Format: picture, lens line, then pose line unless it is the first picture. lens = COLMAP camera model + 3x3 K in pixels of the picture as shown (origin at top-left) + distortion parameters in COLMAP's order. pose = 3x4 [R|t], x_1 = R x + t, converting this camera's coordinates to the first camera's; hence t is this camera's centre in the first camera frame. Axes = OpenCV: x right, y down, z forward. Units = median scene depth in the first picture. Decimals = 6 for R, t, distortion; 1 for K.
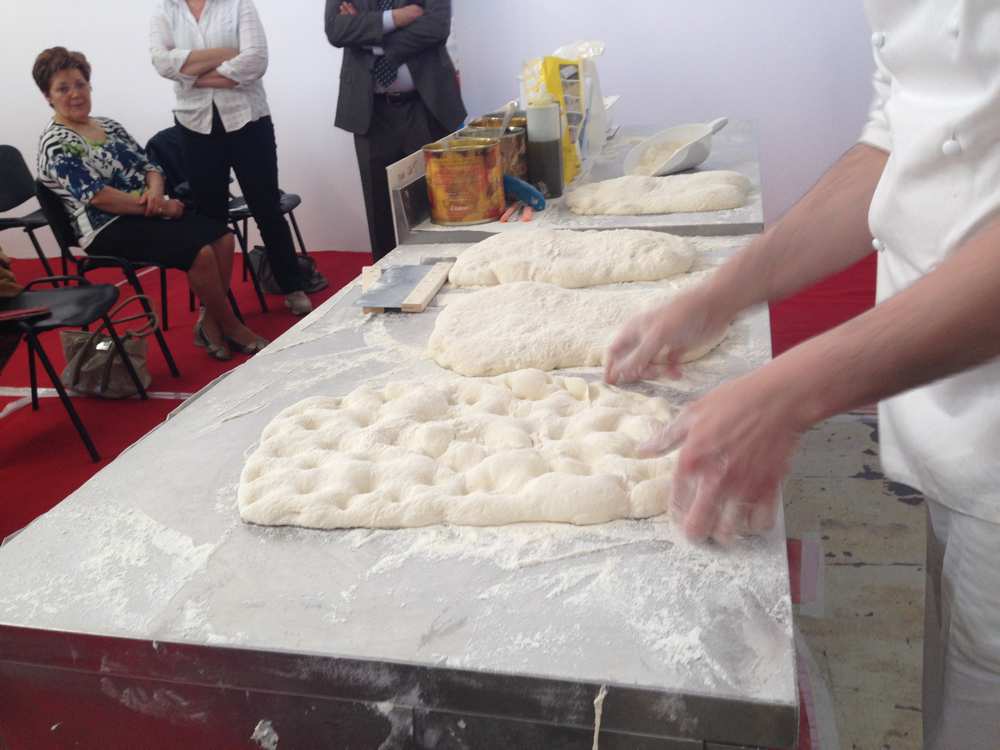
lens RADIAL K [[925.4, 0, 498.9], [0, 925.4, 386.0], [0, 0, 1]] dist [0.025717, 0.000000]
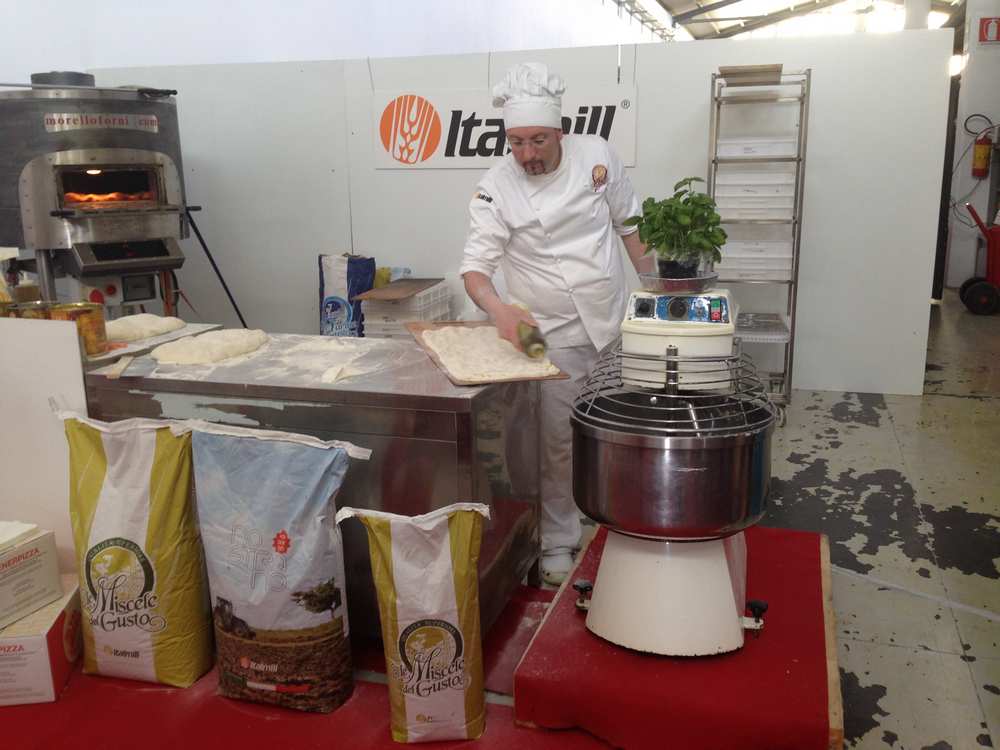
lens RADIAL K [[925.4, 0, 506.9], [0, 925.4, 370.3], [0, 0, 1]] dist [0.025717, 0.000000]
pose [[0.057962, -0.136225, 0.988981, -1.422163], [0.388071, 0.915811, 0.103402, -0.045624], [-0.919805, 0.377801, 0.105947, 0.213830]]
